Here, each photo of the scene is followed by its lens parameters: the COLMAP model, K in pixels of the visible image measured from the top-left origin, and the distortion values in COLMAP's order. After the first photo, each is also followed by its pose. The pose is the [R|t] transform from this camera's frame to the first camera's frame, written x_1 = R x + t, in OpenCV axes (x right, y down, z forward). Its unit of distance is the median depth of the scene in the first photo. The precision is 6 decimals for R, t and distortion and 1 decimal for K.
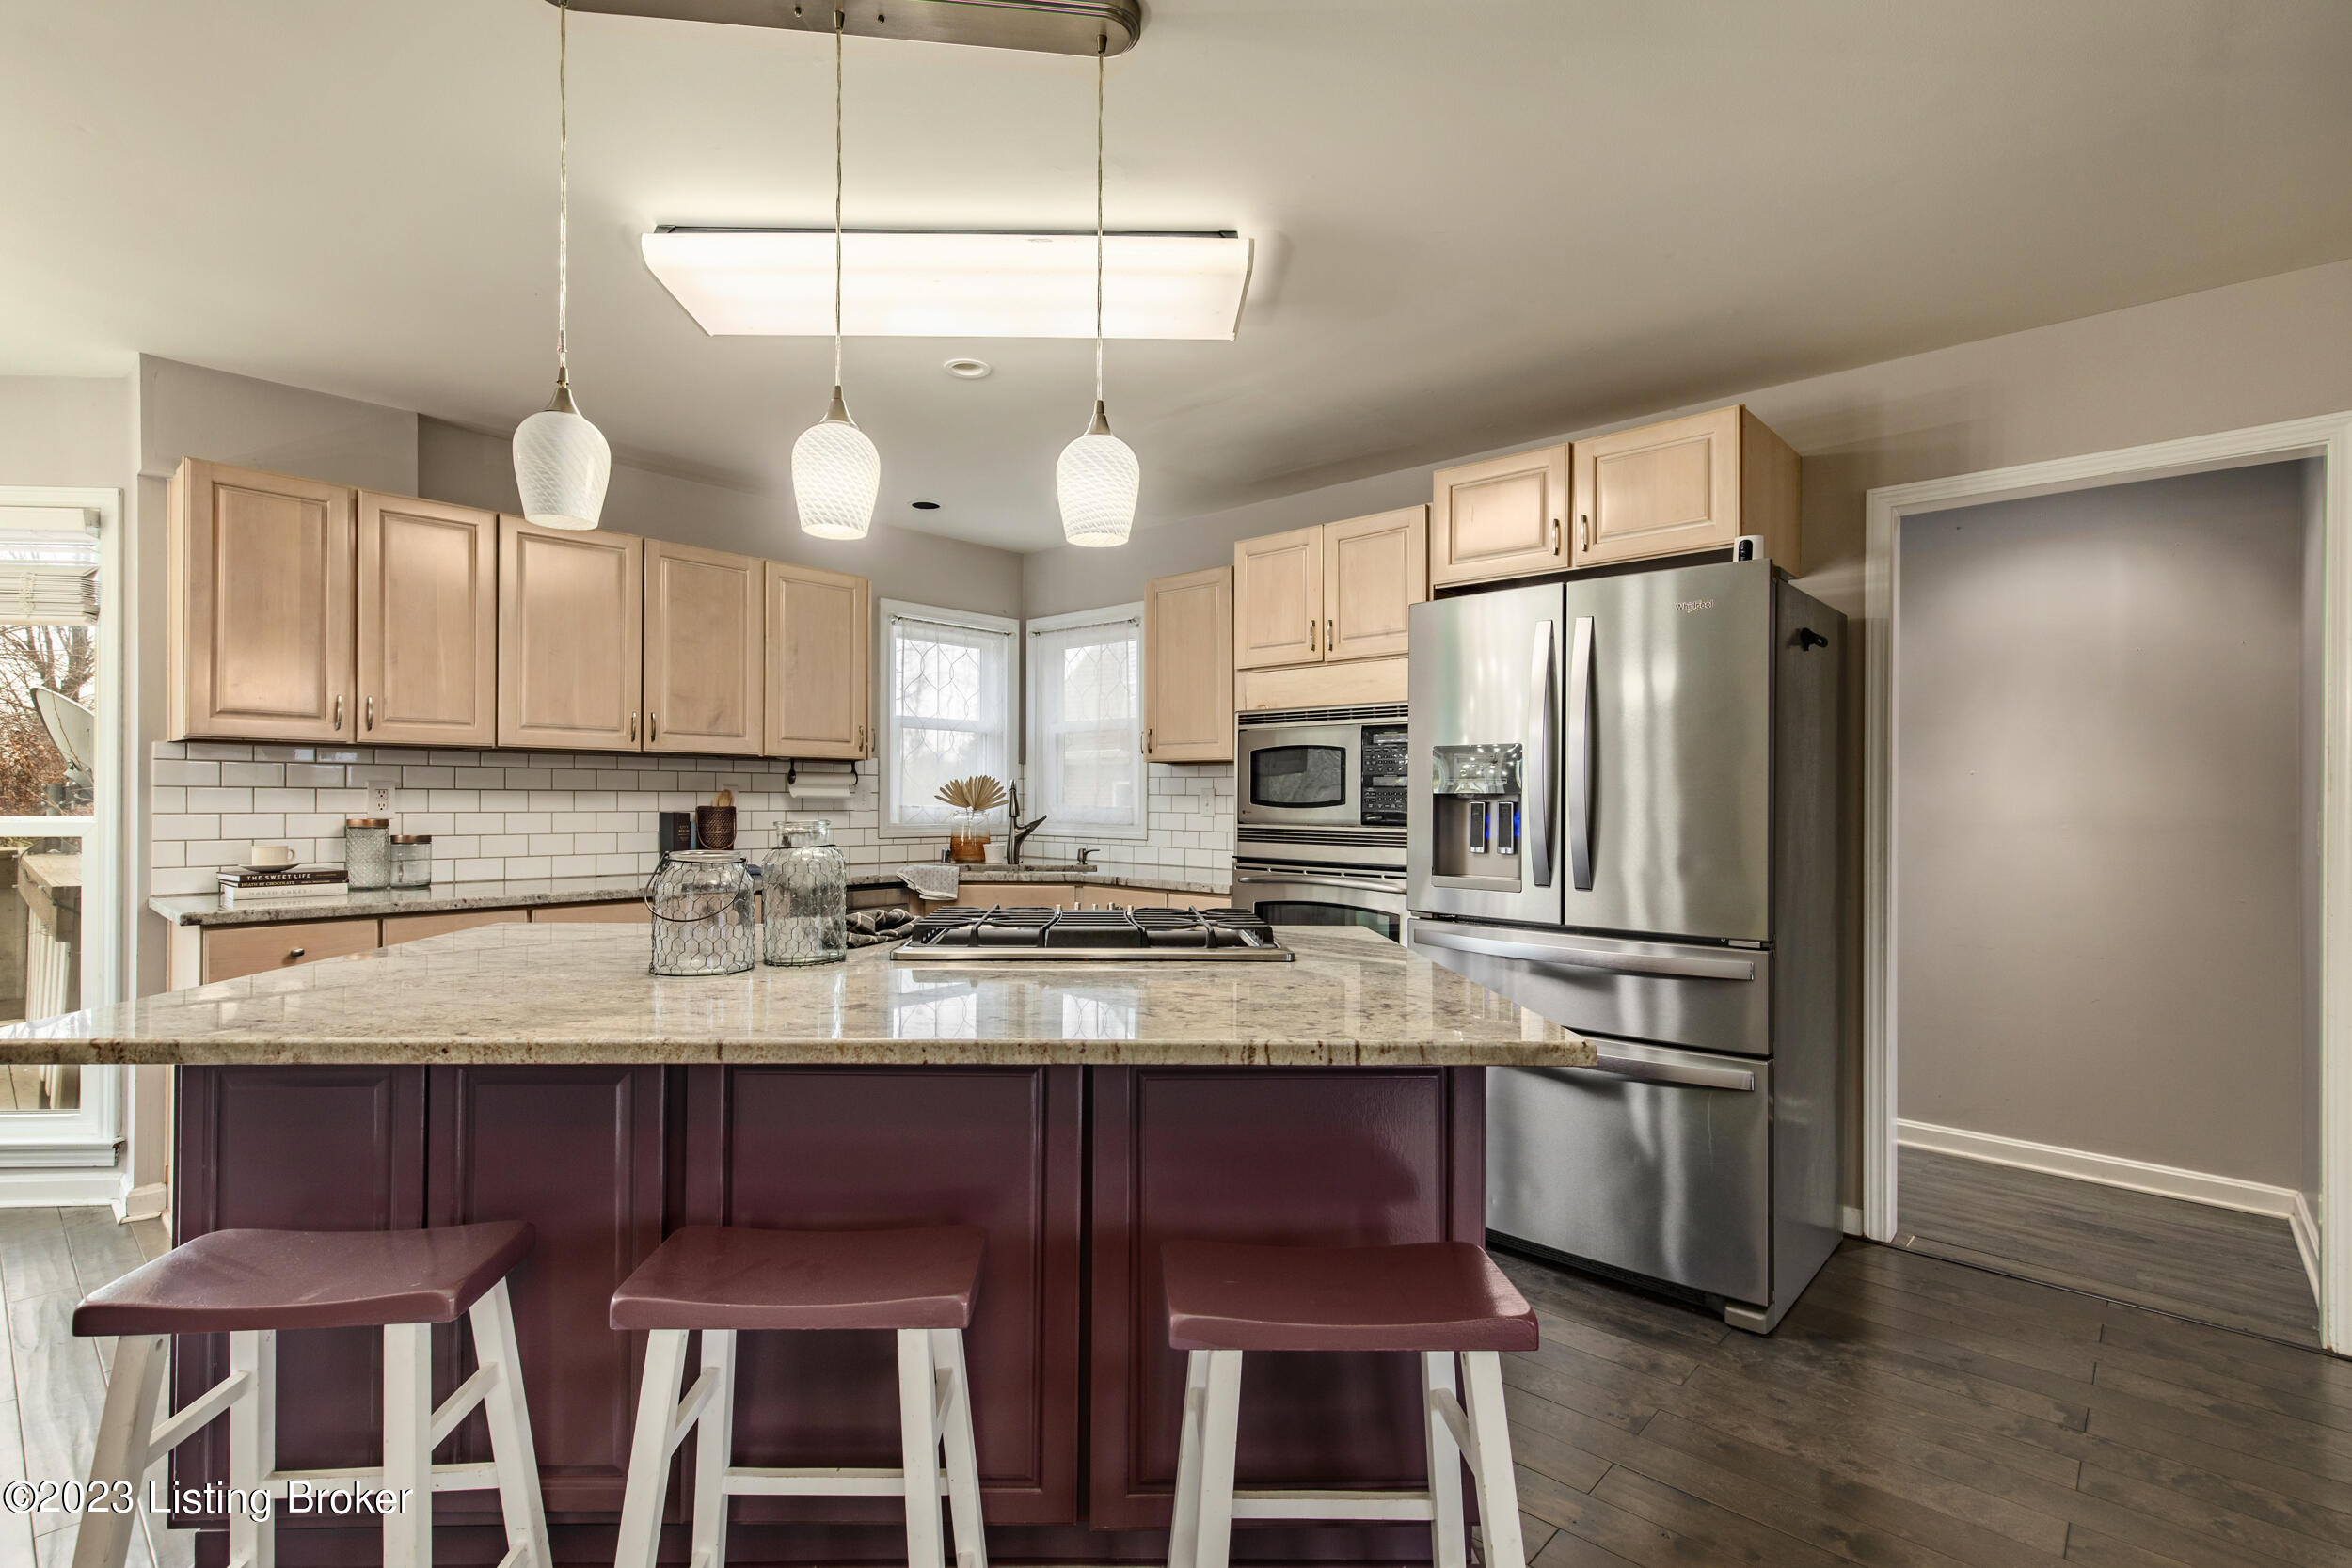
lens RADIAL K [[1094.3, 0, 1177.5], [0, 1094.3, 782.0], [0, 0, 1]] dist [-0.004223, -0.000308]
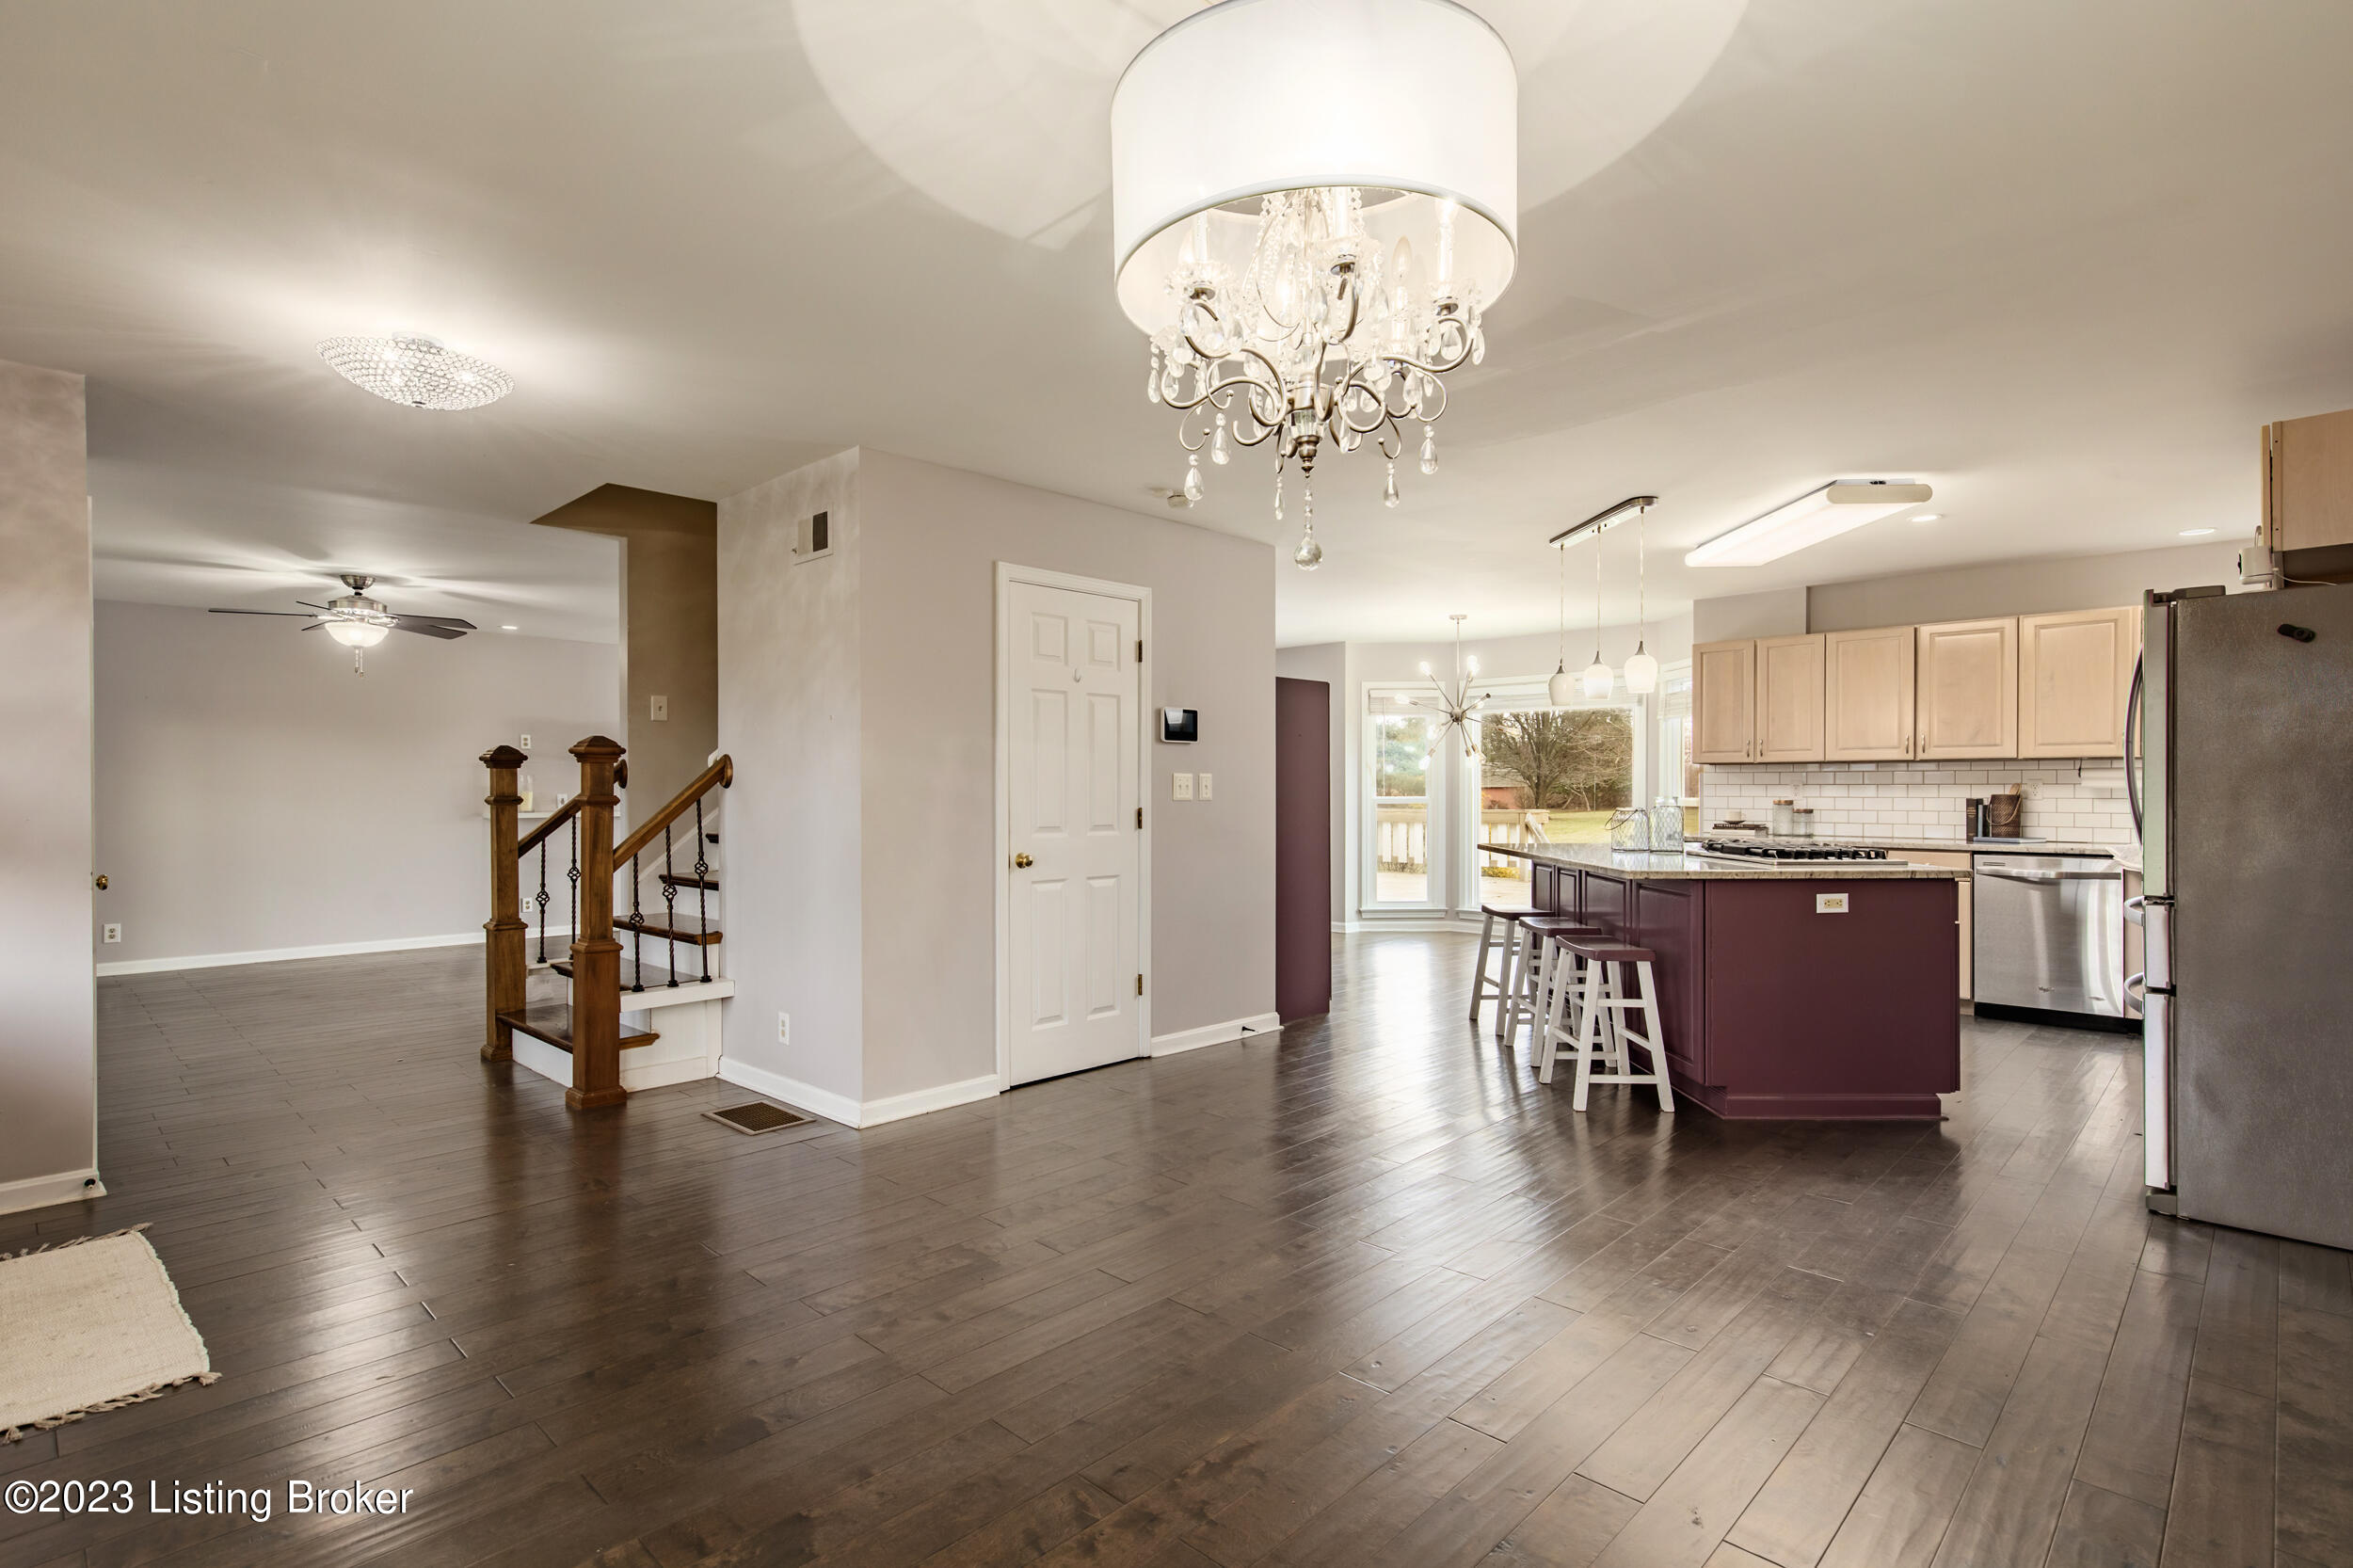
lens RADIAL K [[1132.7, 0, 1177.6], [0, 1132.7, 791.8], [0, 0, 1]] dist [0.000032, 0.000028]
pose [[-0.053466, -0.011953, -0.998498, 1.312970], [0.008072, 0.999891, -0.012402, 0.034068], [0.998537, -0.008723, -0.053364, 0.011621]]
